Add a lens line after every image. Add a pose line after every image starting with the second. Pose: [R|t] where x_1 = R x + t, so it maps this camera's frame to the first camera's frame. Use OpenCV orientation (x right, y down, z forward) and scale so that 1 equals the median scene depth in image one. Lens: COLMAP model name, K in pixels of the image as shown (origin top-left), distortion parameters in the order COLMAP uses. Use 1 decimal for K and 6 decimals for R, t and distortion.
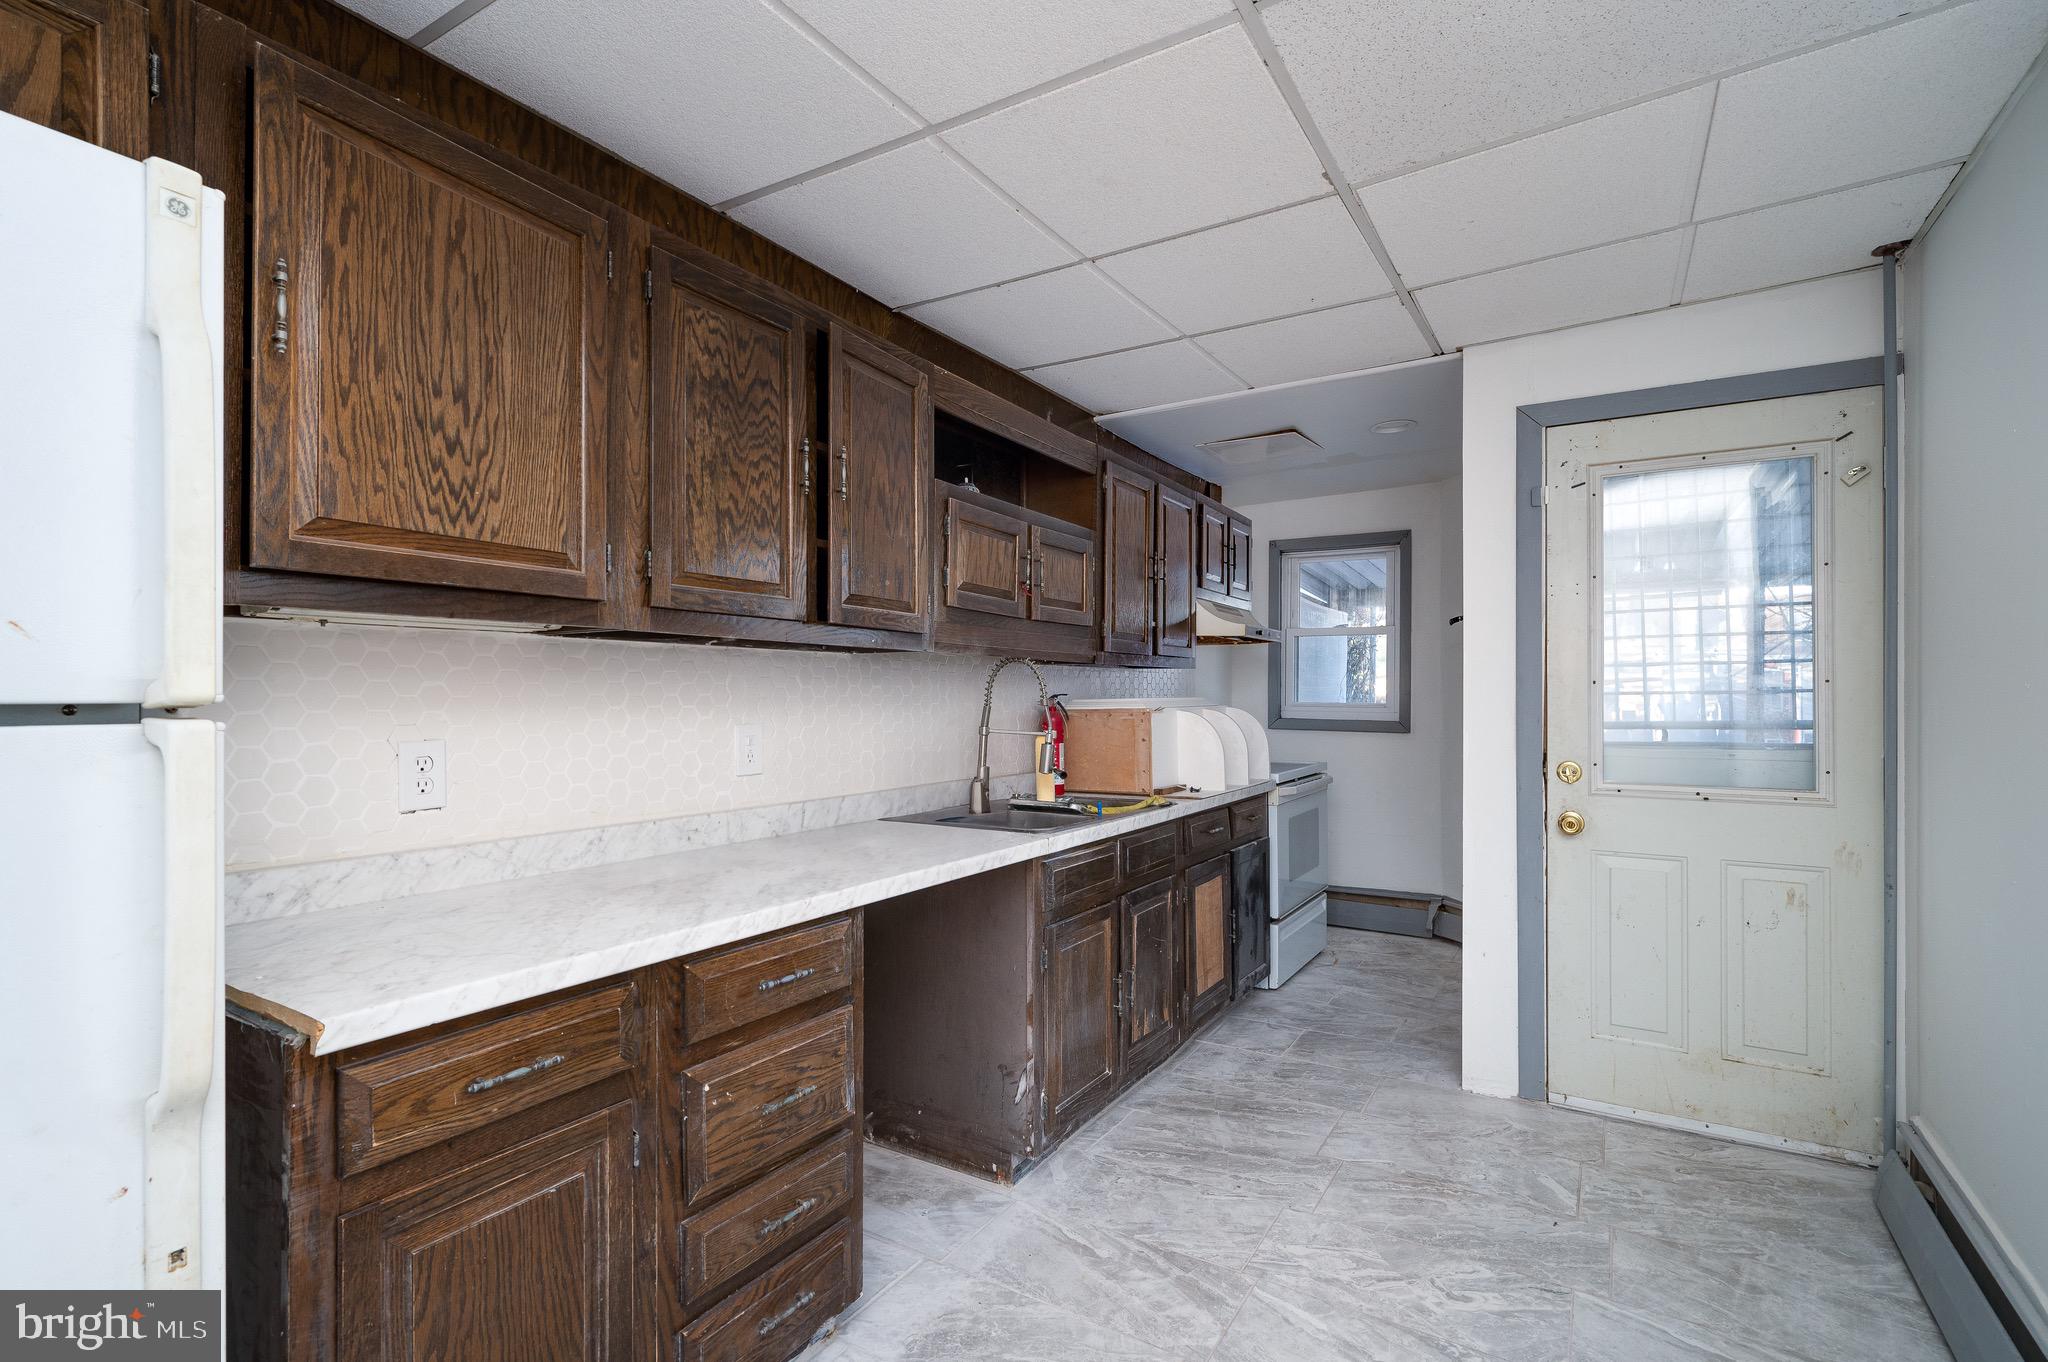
lens RADIAL K [[941.4, 0, 1028.0], [0, 941.4, 685.2], [0, 0, 1]] dist [-0.000693, -0.000496]
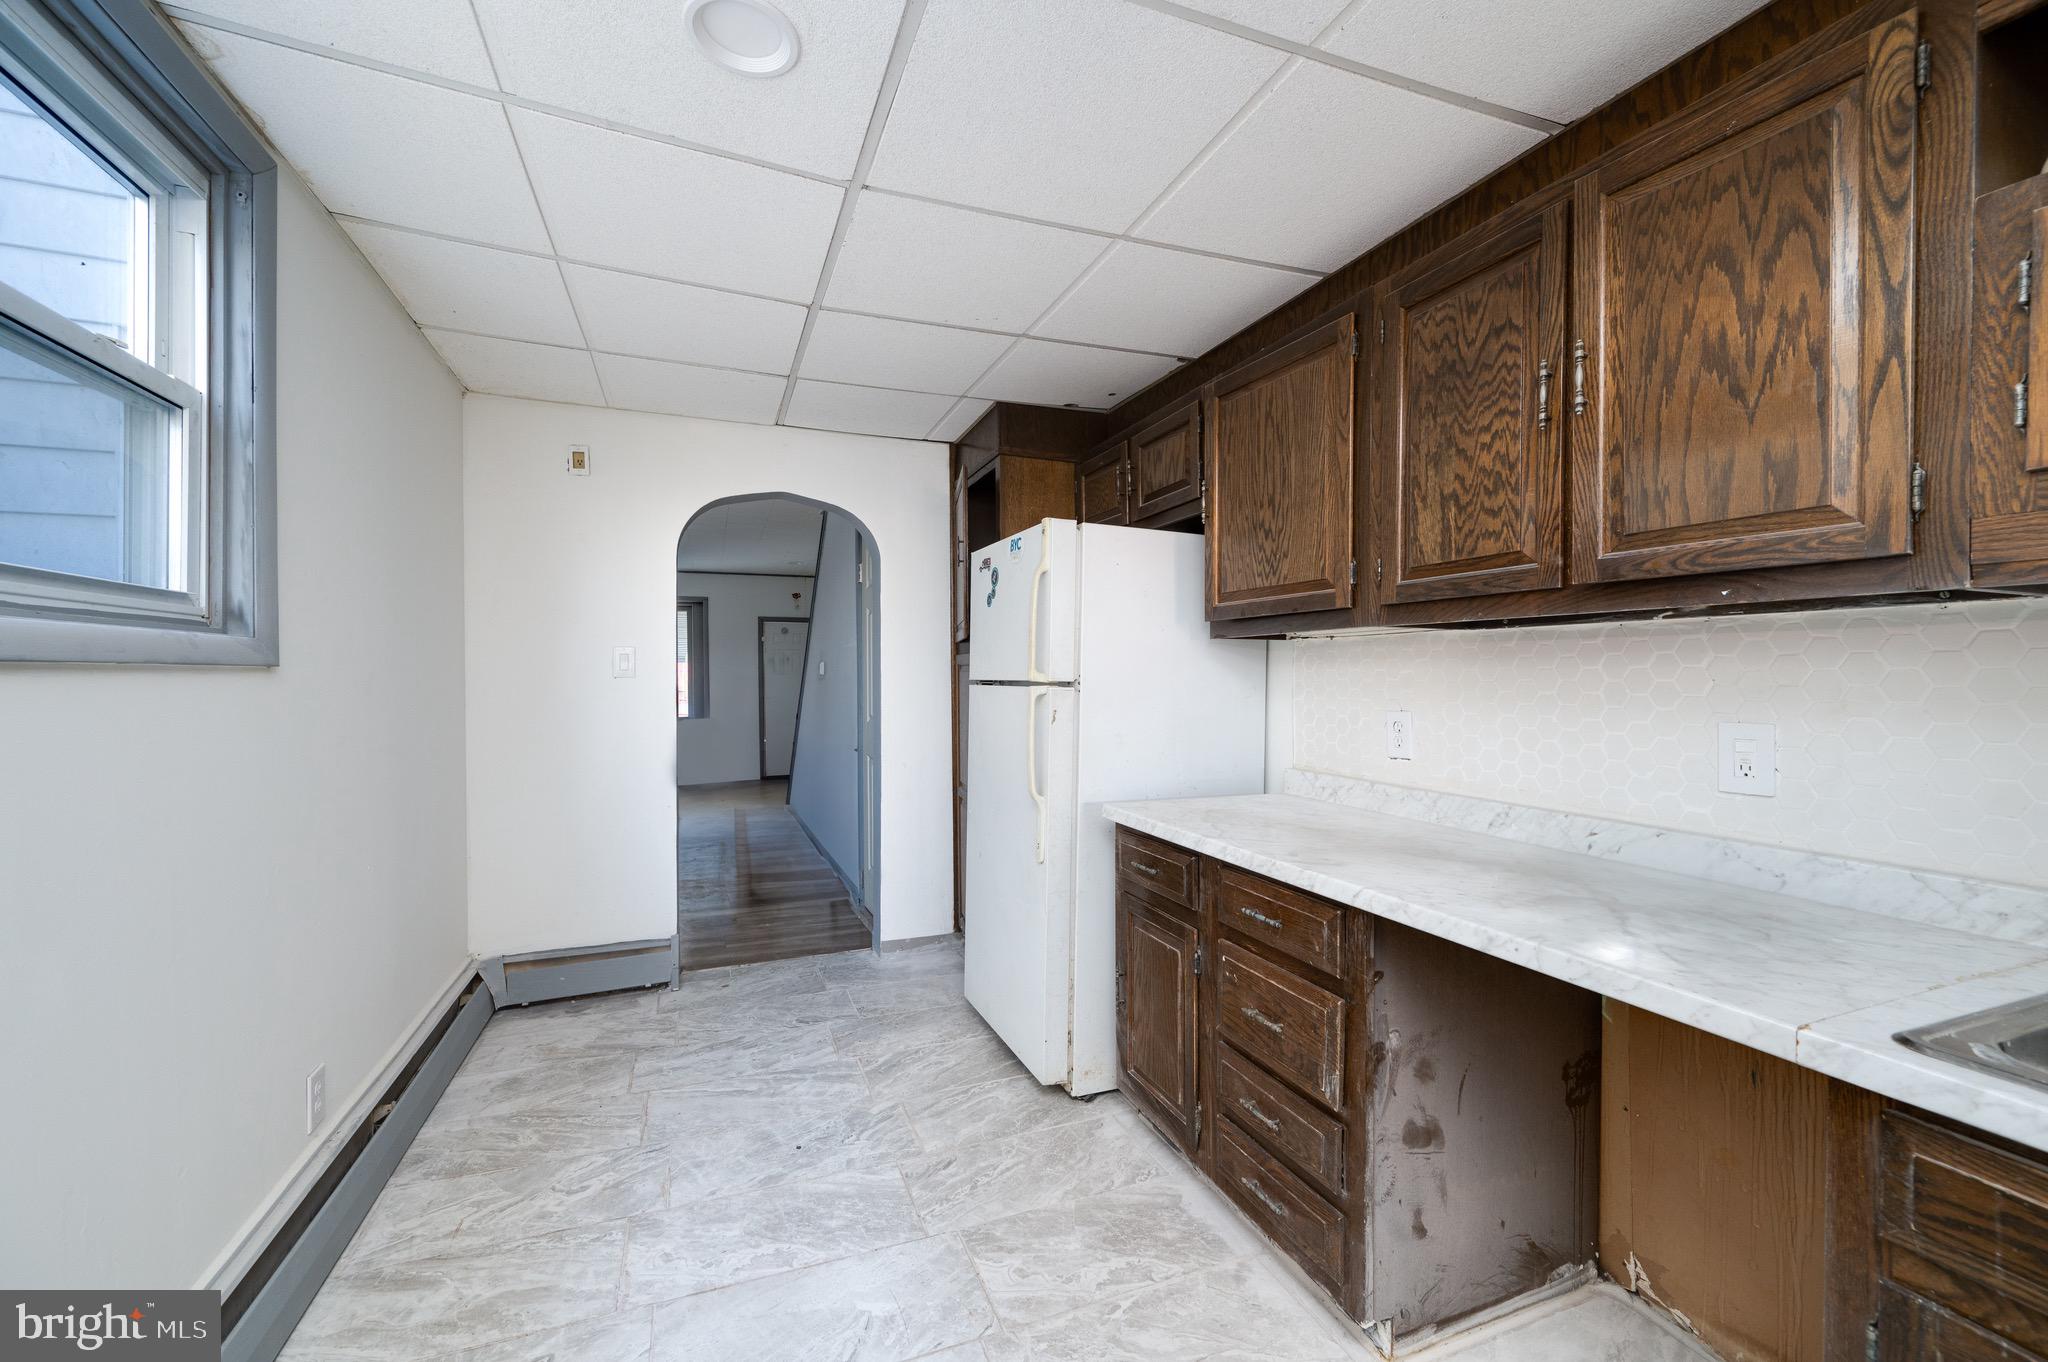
lens RADIAL K [[795.7, 0, 1072.4], [0, 795.7, 680.1], [0, 0, 1]] dist [-0.001138, -0.000265]
pose [[-0.544520, 0.002335, -0.838744, 0.451399], [0.006169, 0.999980, -0.001221, 0.006613], [0.838725, -0.005839, -0.544524, 0.846467]]
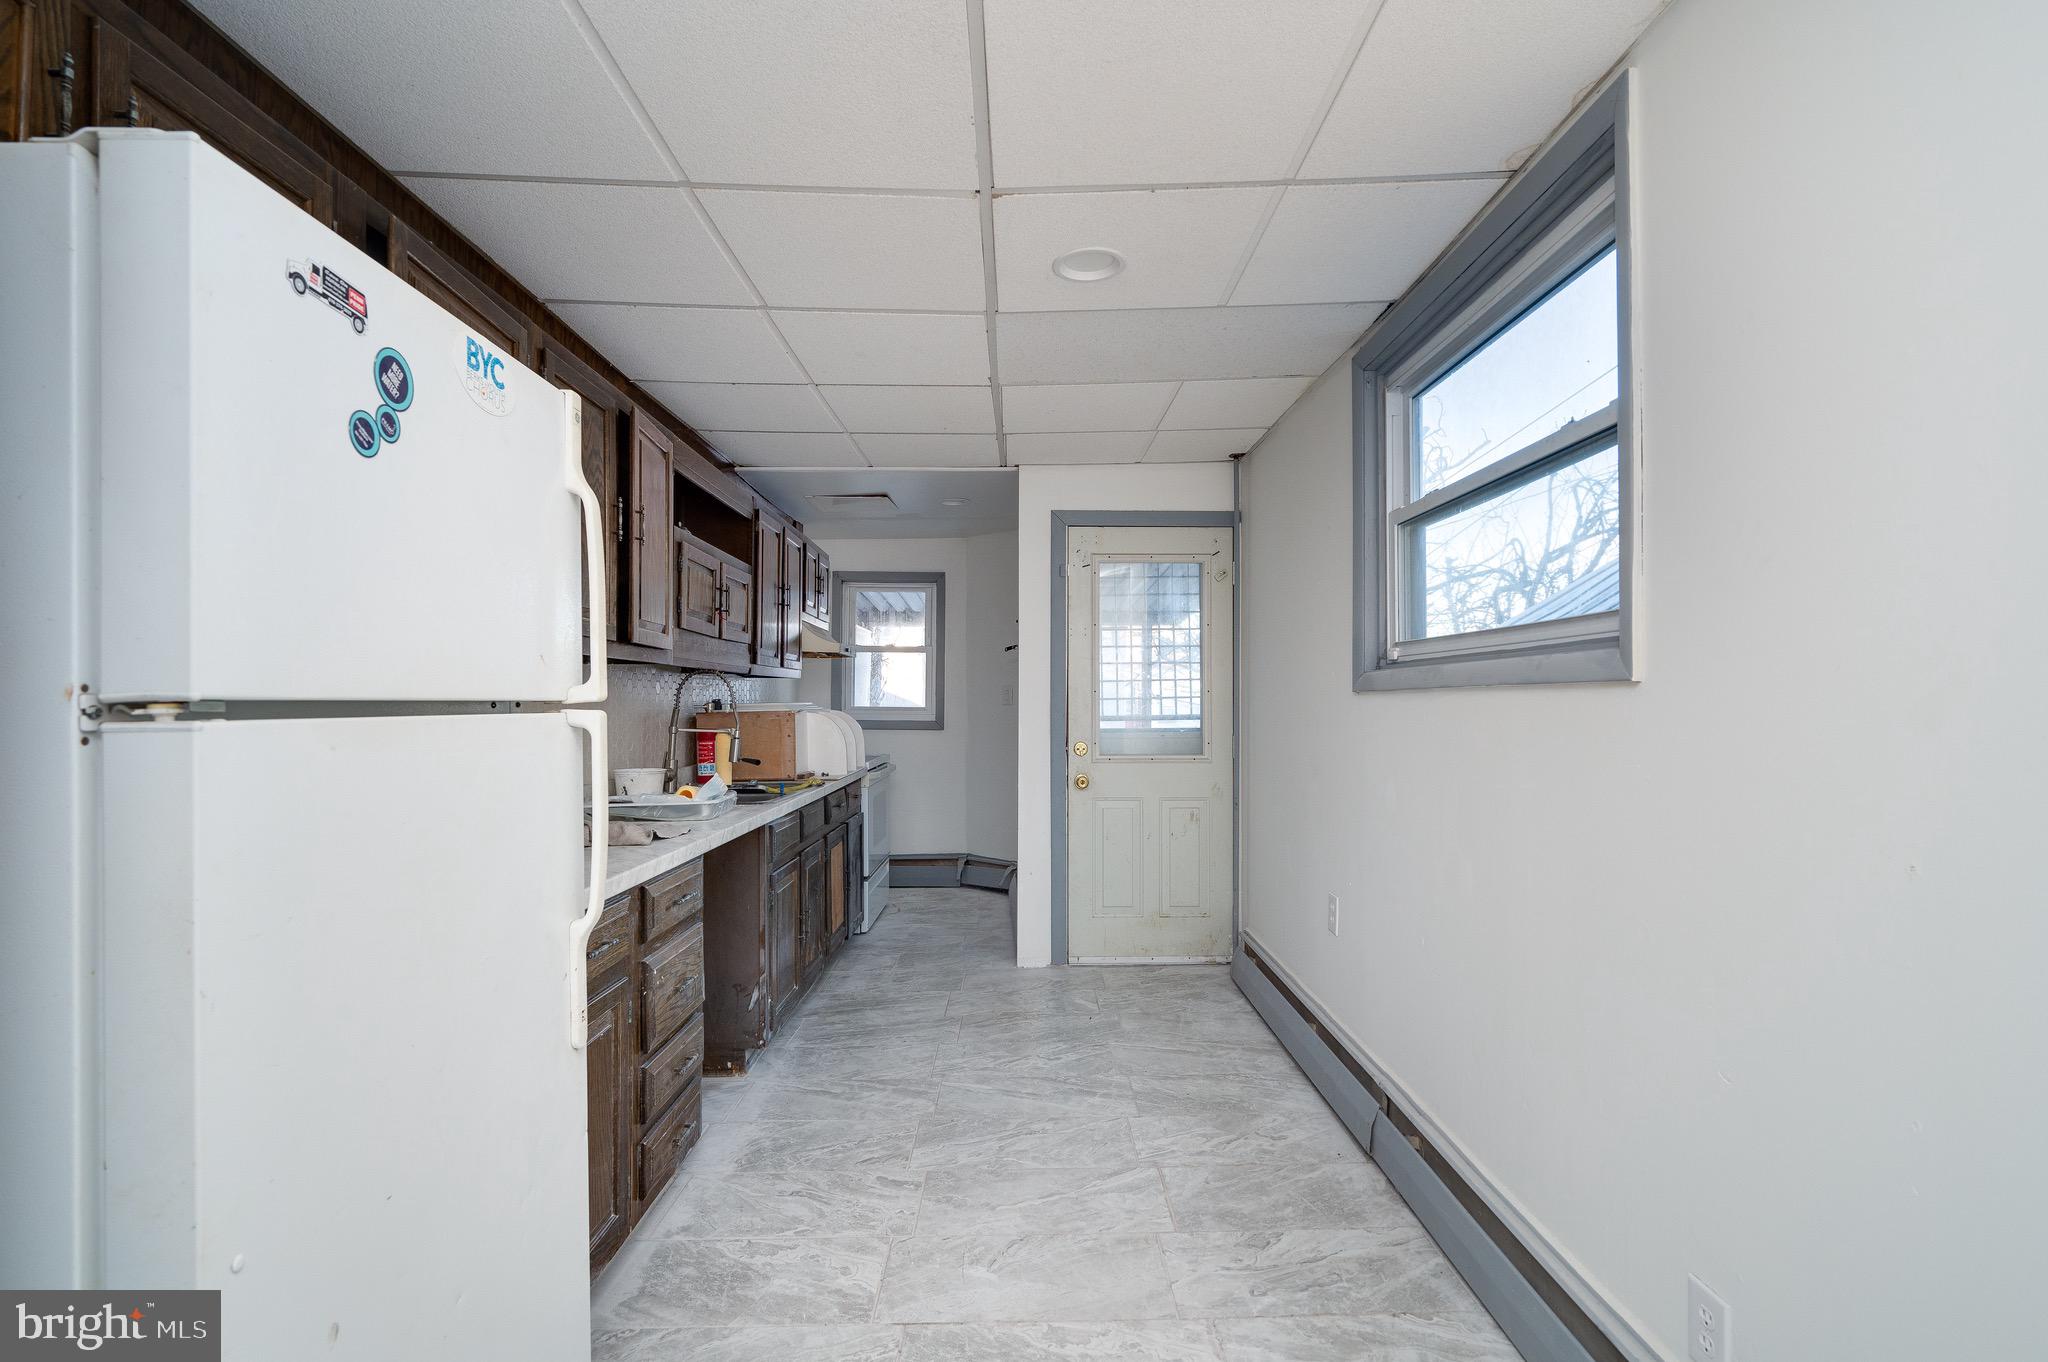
lens RADIAL K [[941.4, 0, 1028.0], [0, 941.4, 685.2], [0, 0, 1]] dist [-0.000693, -0.000496]
pose [[0.846128, 0.007261, 0.532930, -0.365407], [-0.003110, 0.999957, -0.008686, 0.000899], [-0.532970, 0.005692, 0.846115, -0.301881]]
